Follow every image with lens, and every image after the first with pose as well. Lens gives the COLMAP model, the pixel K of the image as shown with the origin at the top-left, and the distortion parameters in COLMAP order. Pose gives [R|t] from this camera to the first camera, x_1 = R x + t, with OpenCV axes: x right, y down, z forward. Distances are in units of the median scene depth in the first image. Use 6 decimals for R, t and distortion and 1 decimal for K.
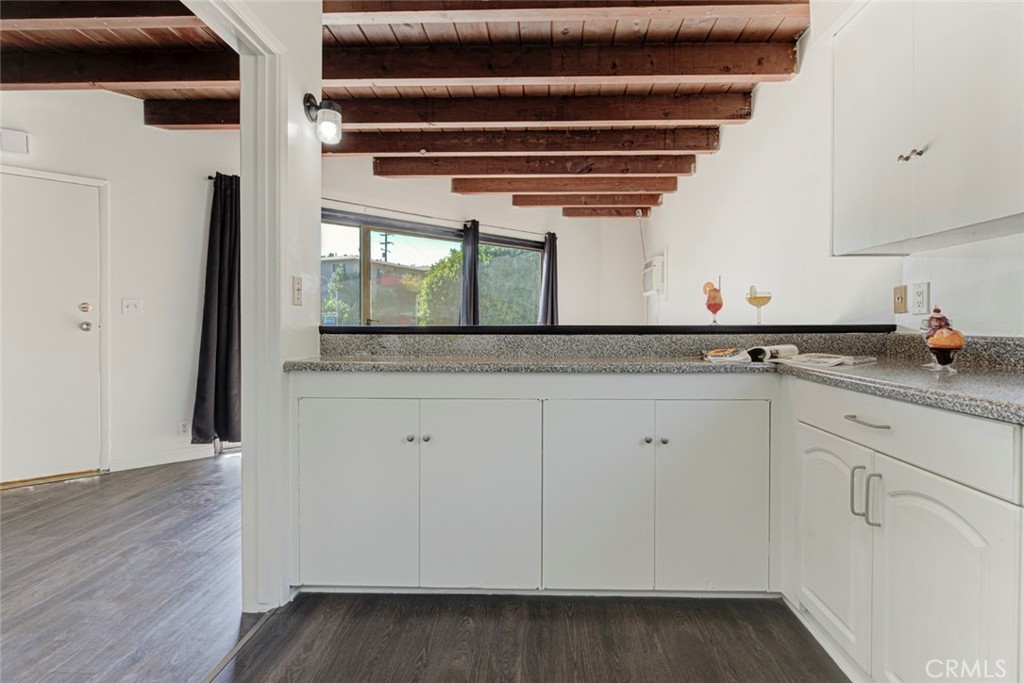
lens RADIAL K [[473.9, 0, 522.3], [0, 473.9, 318.1], [0, 0, 1]] dist [-0.008043, -0.000971]
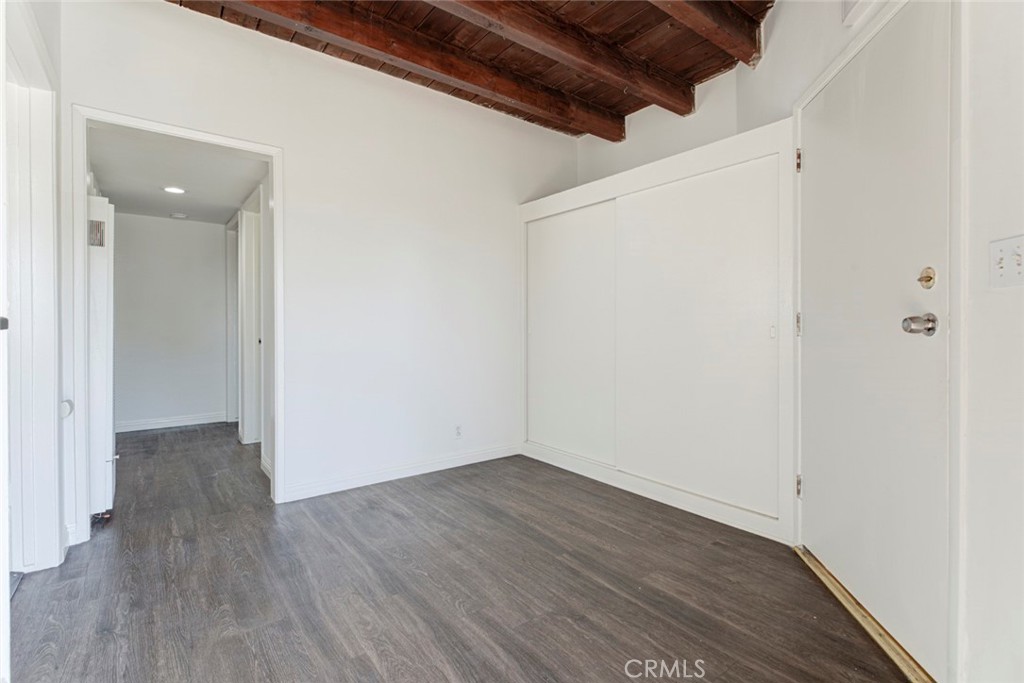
lens RADIAL K [[473.9, 0, 507.3], [0, 473.9, 339.2], [0, 0, 1]] dist [-0.008043, -0.000971]
pose [[-0.768345, 0.003732, -0.640025, -0.613717], [-0.002394, 0.999959, 0.008706, 0.045028], [0.640031, 0.008221, -0.768305, 1.722914]]
